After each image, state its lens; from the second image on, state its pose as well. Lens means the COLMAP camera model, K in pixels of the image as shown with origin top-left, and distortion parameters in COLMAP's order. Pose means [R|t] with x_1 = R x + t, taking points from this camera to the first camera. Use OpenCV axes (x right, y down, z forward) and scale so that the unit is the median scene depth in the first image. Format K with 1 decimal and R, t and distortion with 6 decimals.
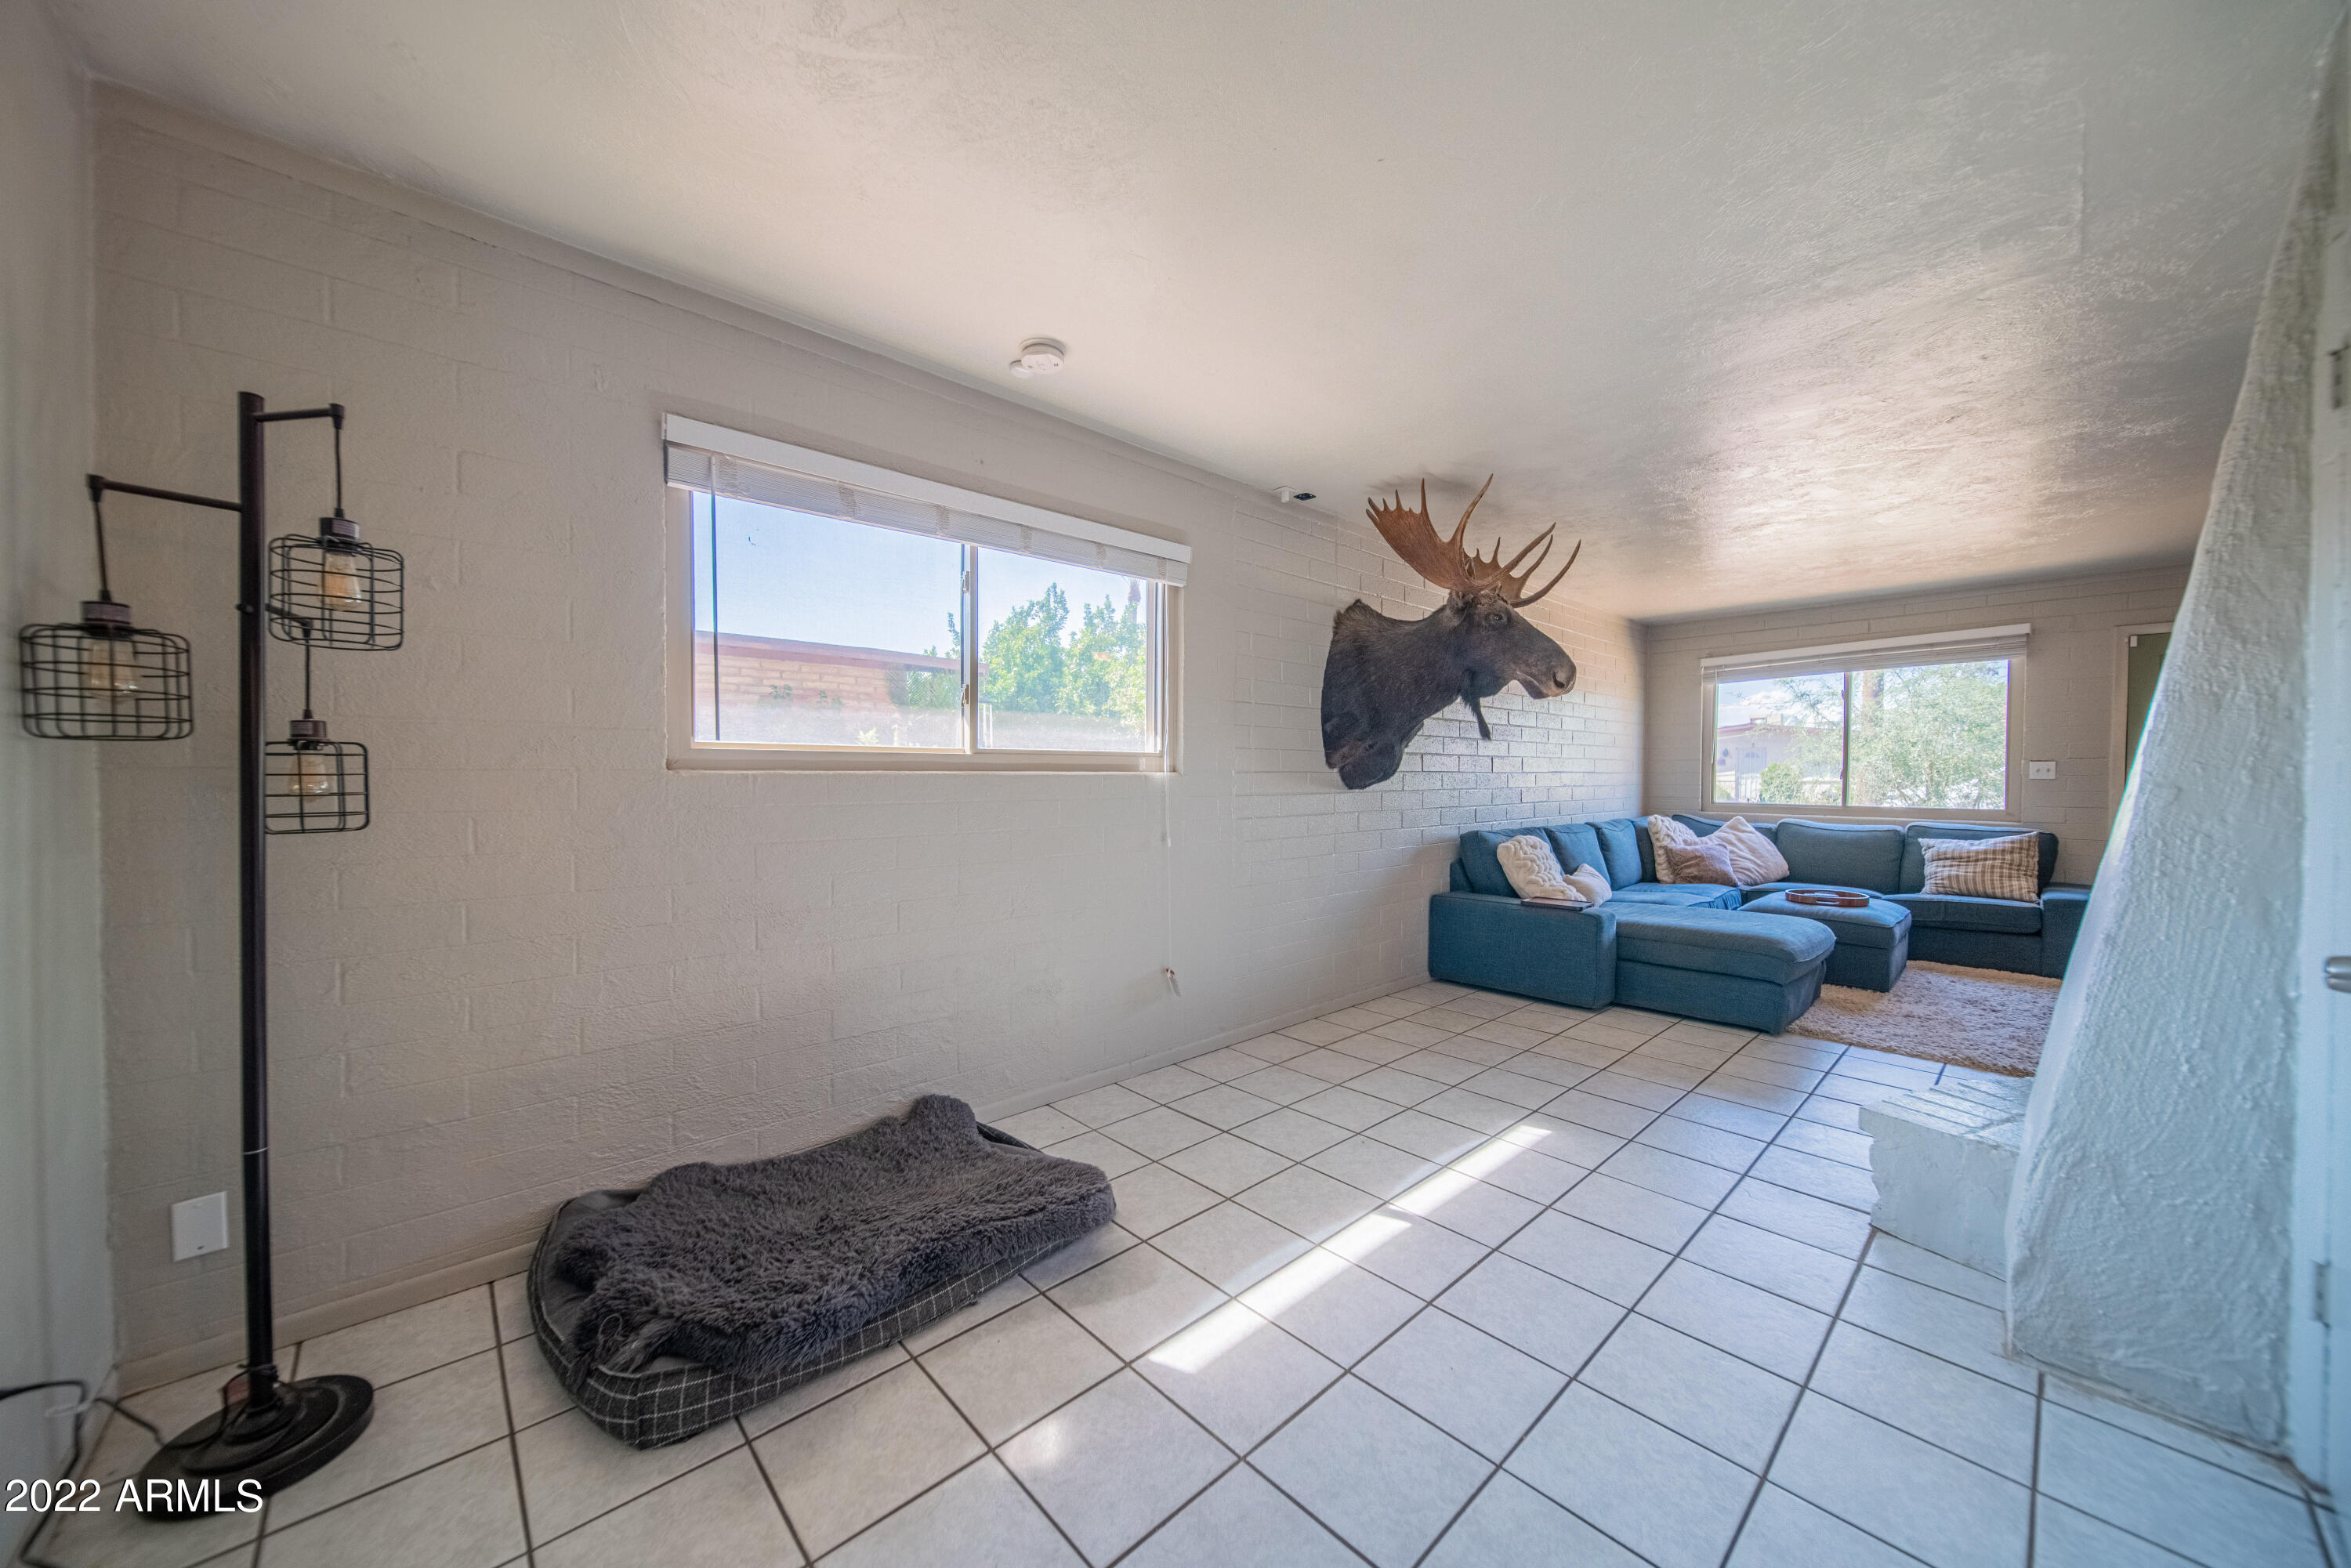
lens RADIAL K [[822.5, 0, 1135.3], [0, 822.5, 785.1], [0, 0, 1]] dist [-0.000341, -0.001314]
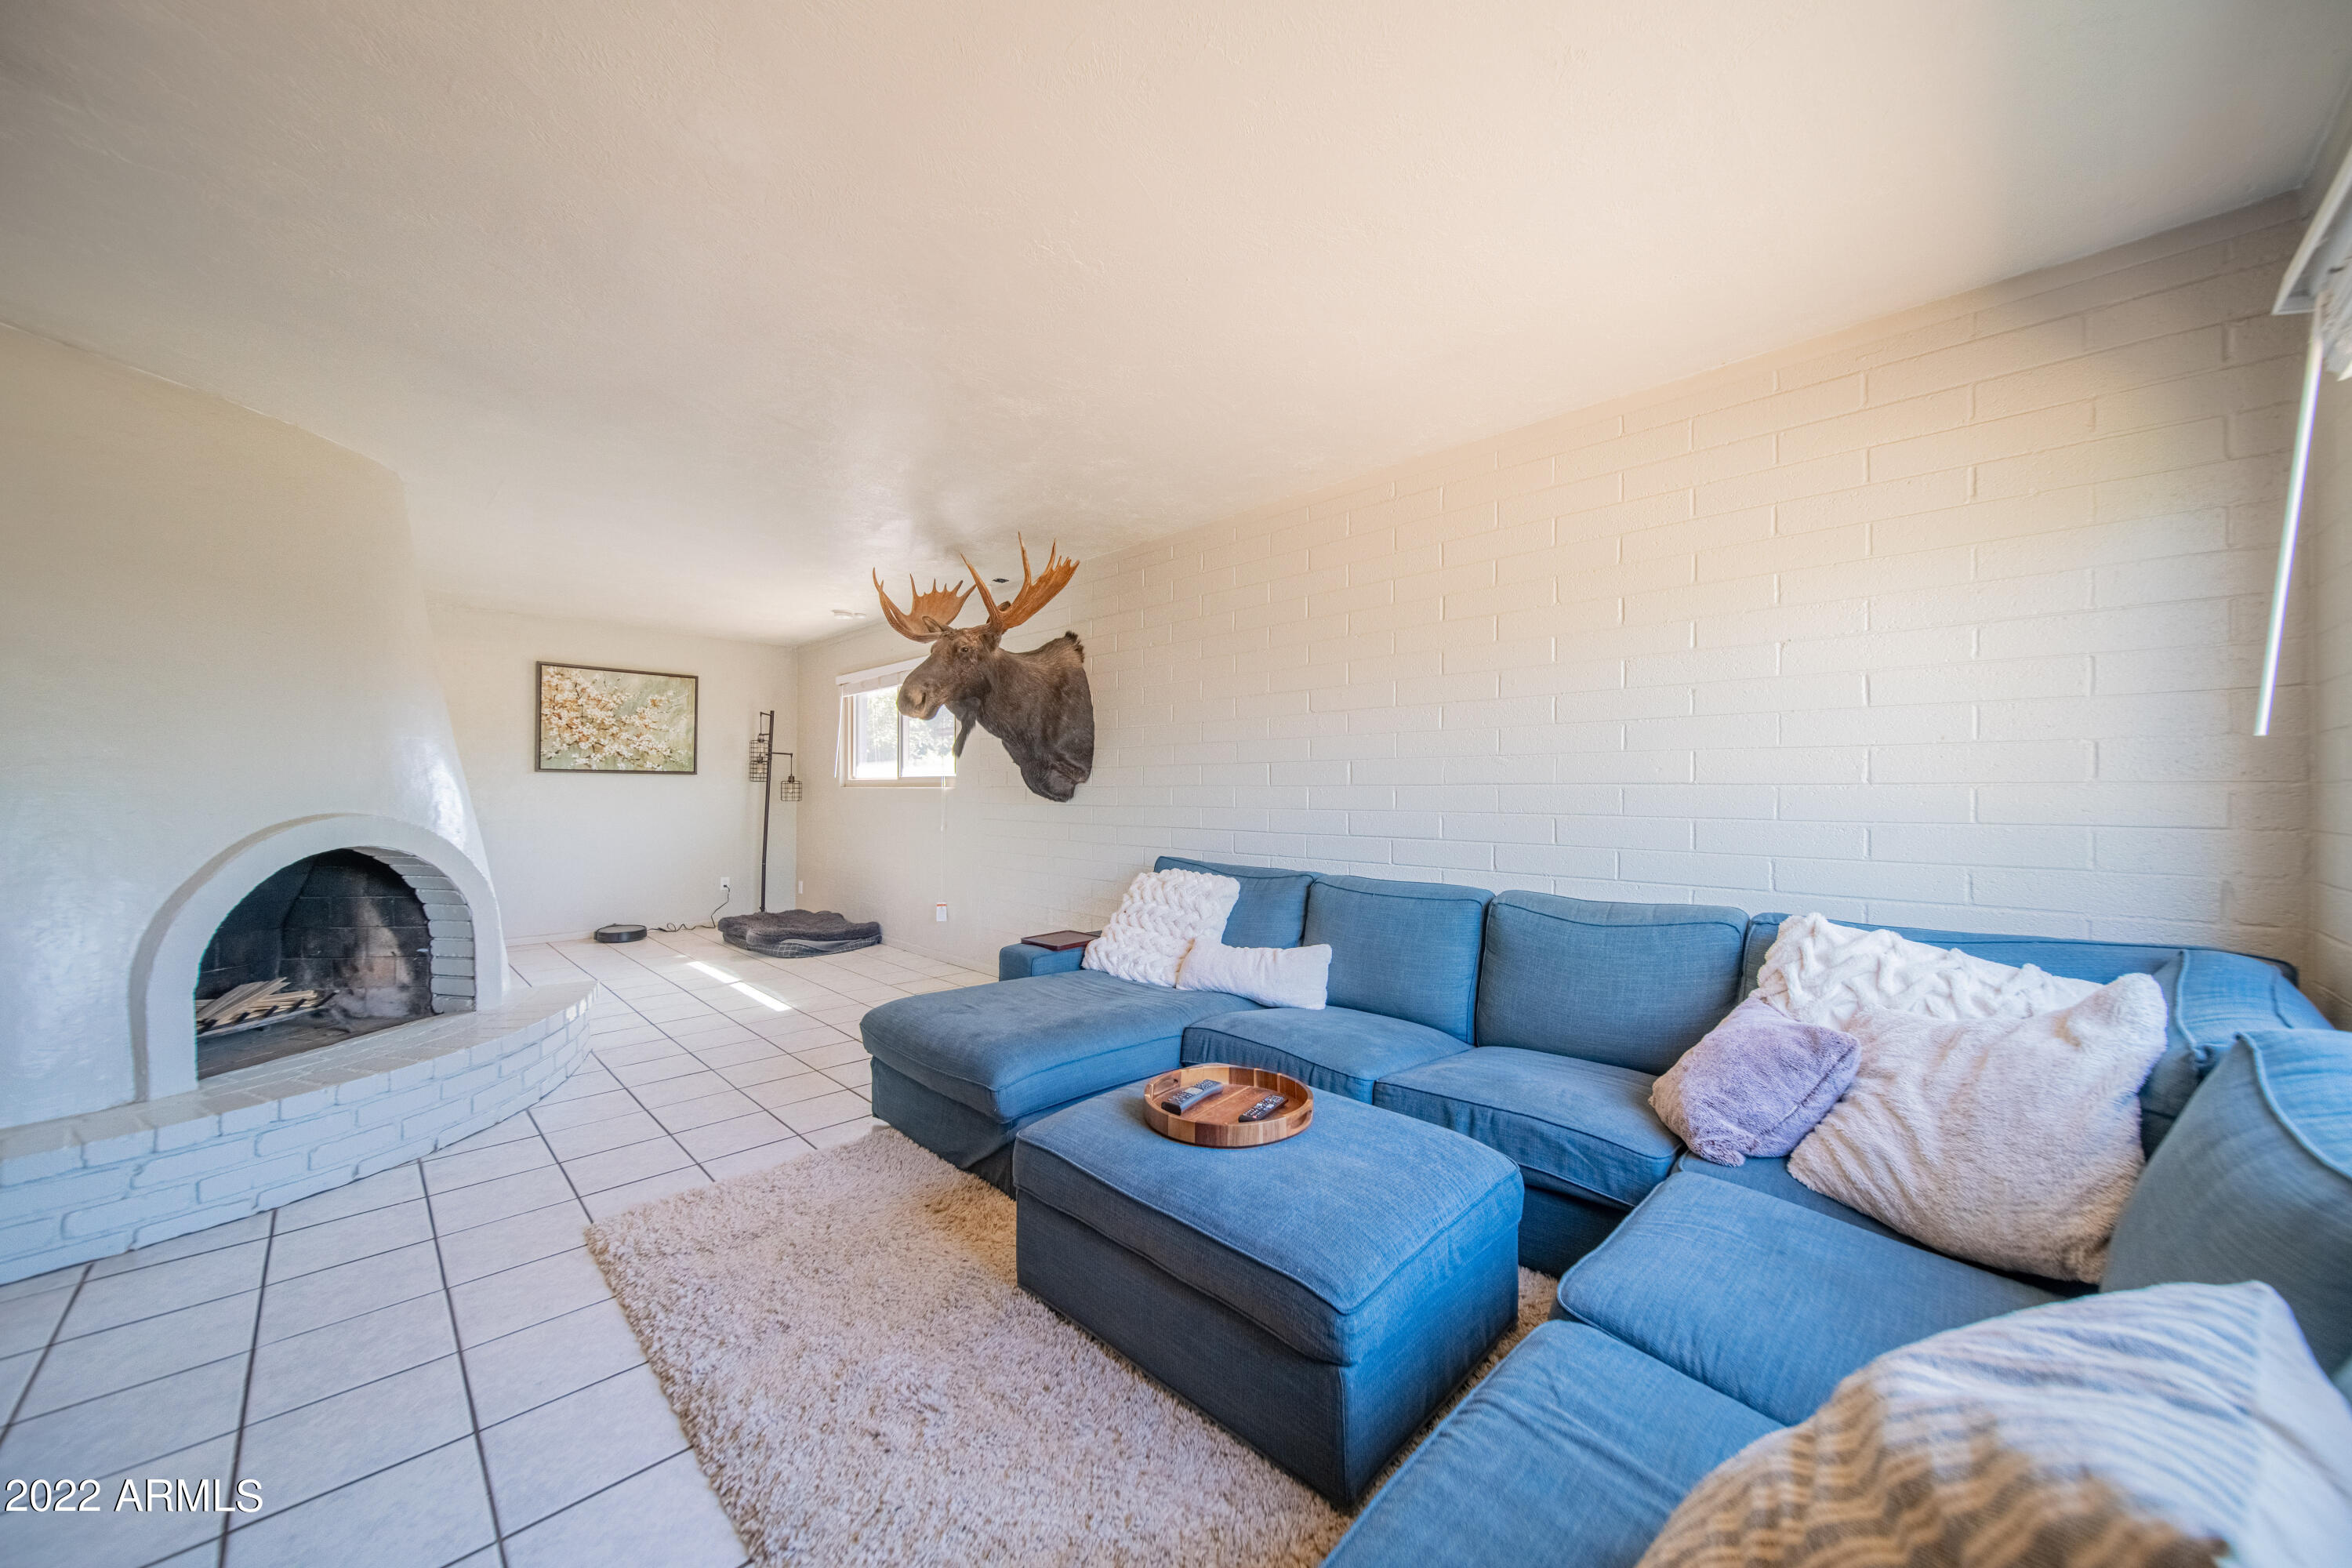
lens RADIAL K [[822.9, 0, 1167.6], [0, 822.9, 783.6], [0, 0, 1]] dist [-0.000341, -0.001314]
pose [[0.063096, -0.005651, -0.997991, 2.630530], [-0.013083, 0.999893, -0.006489, -0.025990], [0.997922, 0.013466, 0.063016, 2.038042]]
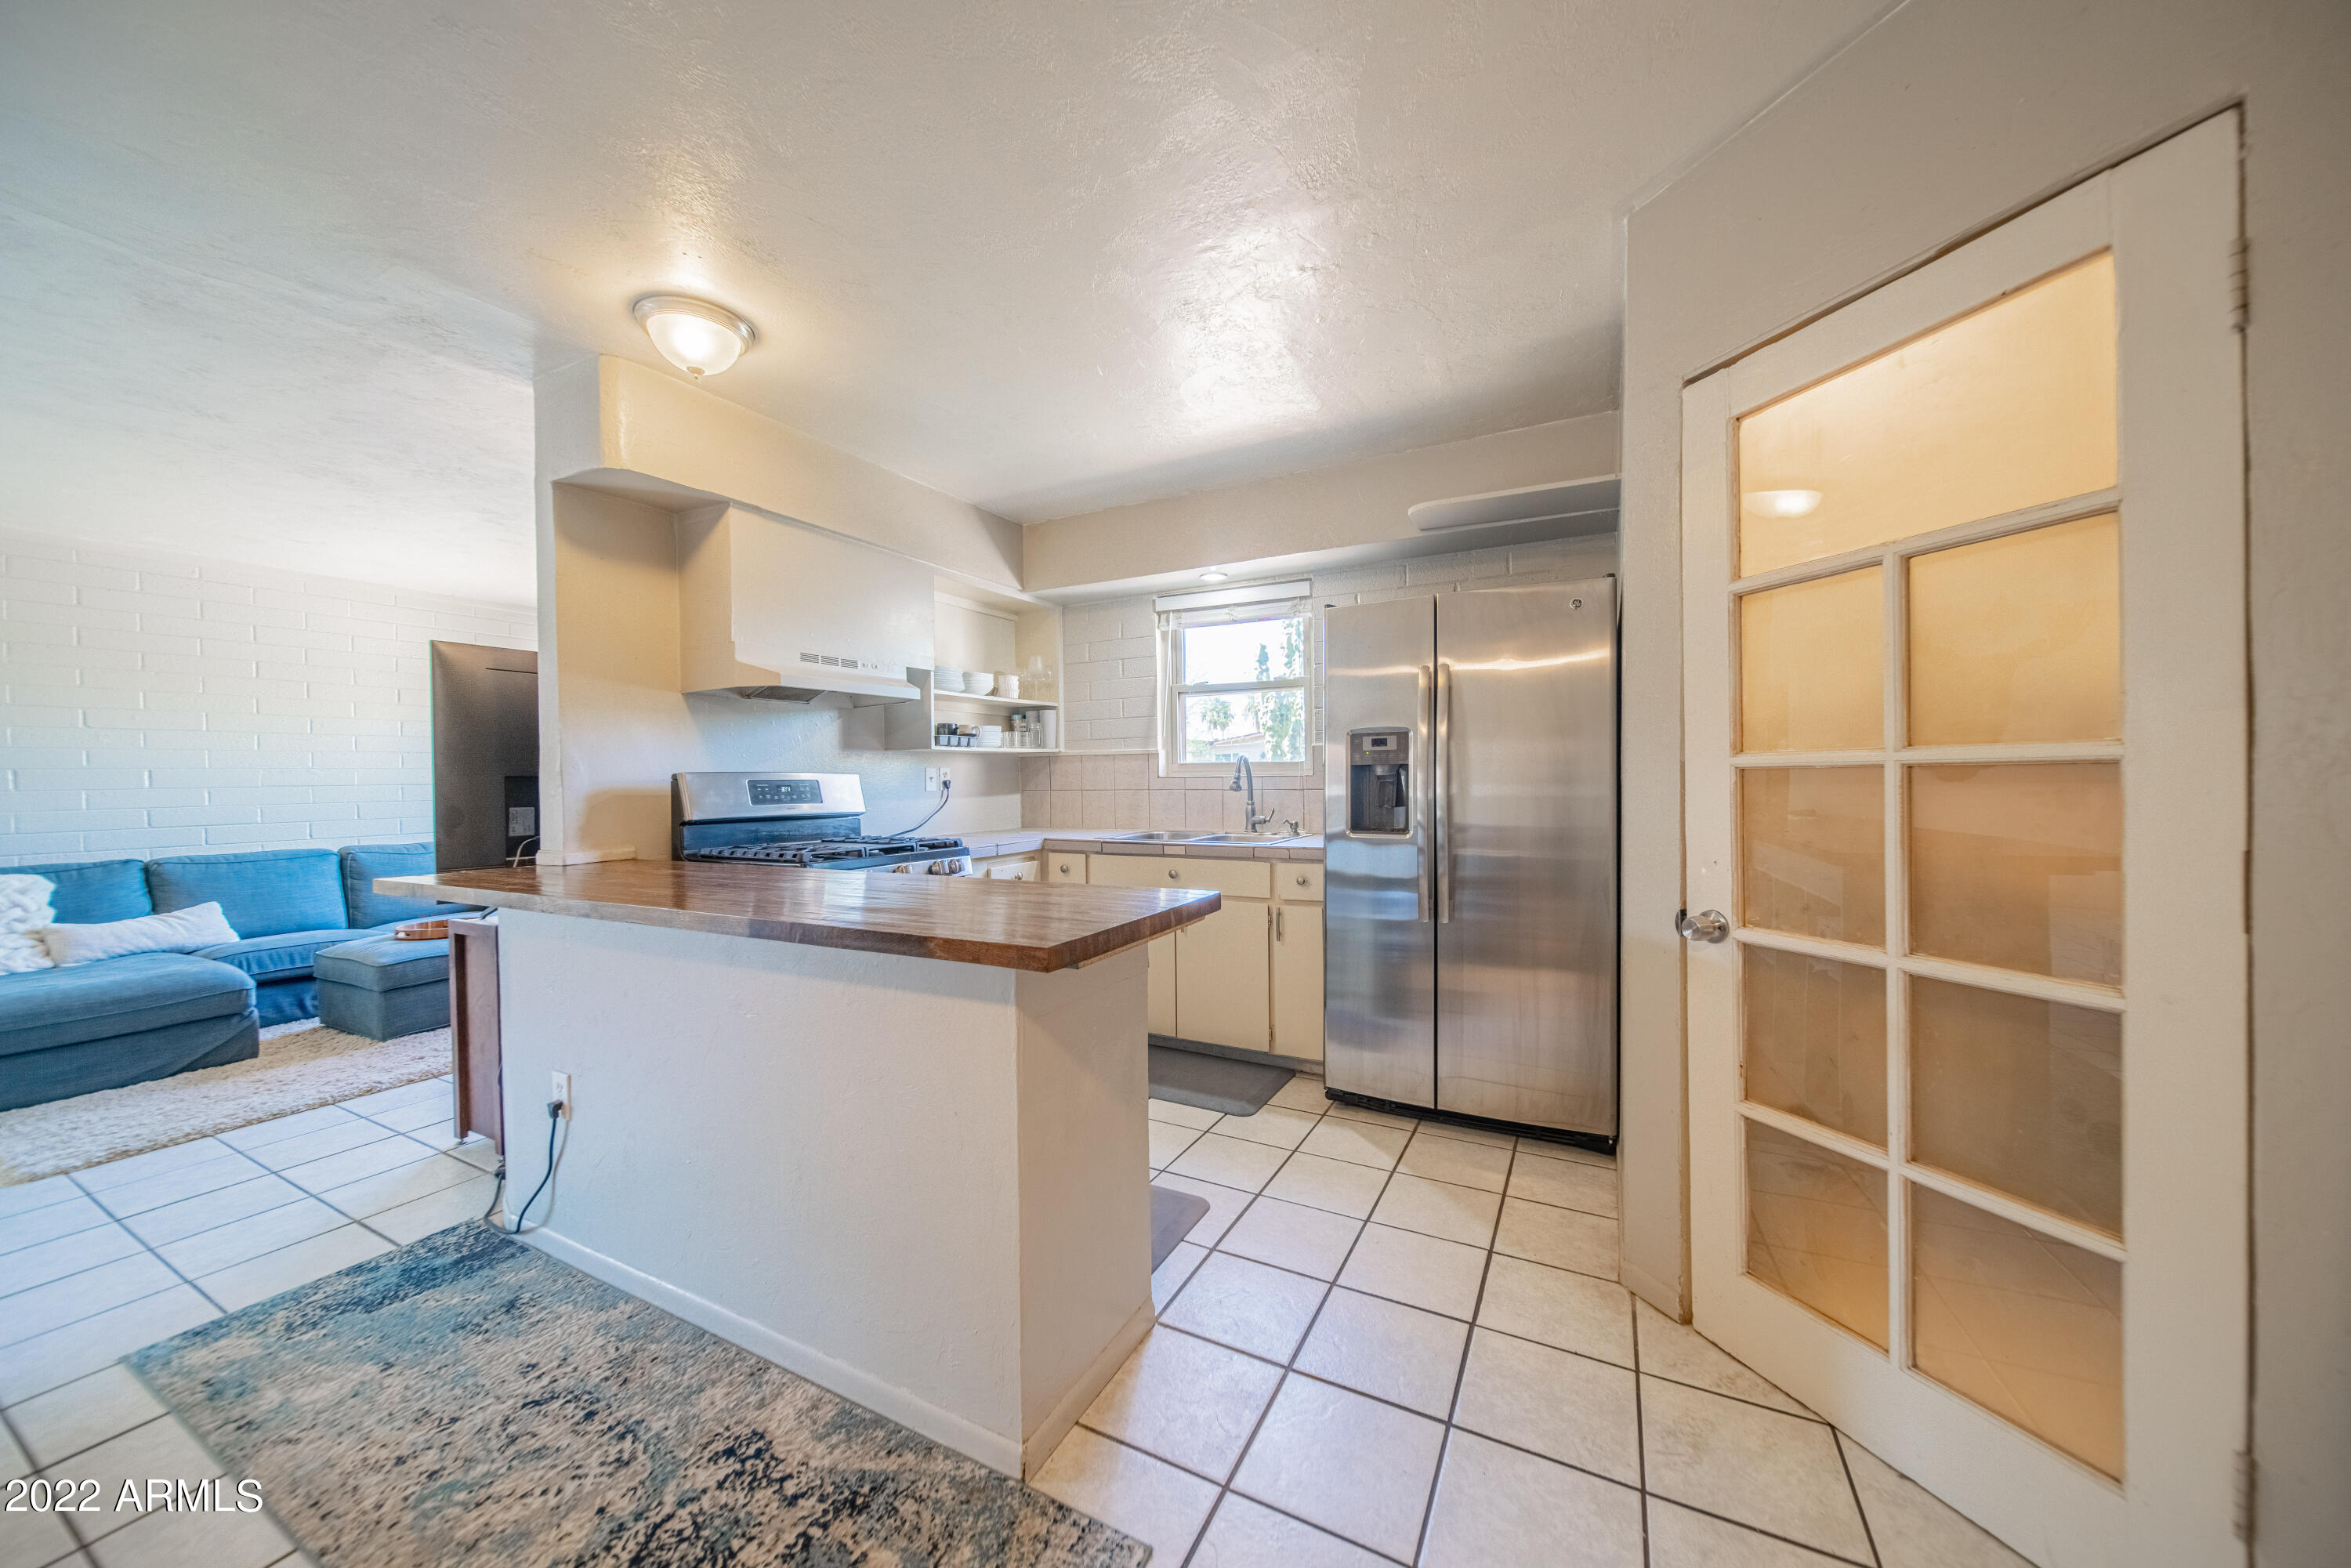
lens RADIAL K [[822.5, 0, 1169.9], [0, 822.5, 787.5], [0, 0, 1]] dist [-0.000341, -0.001314]
pose [[0.935327, -0.014974, 0.353466, 2.704735], [0.014082, 0.999888, 0.005094, -0.016907], [-0.353503, 0.000213, 0.935433, -0.183218]]
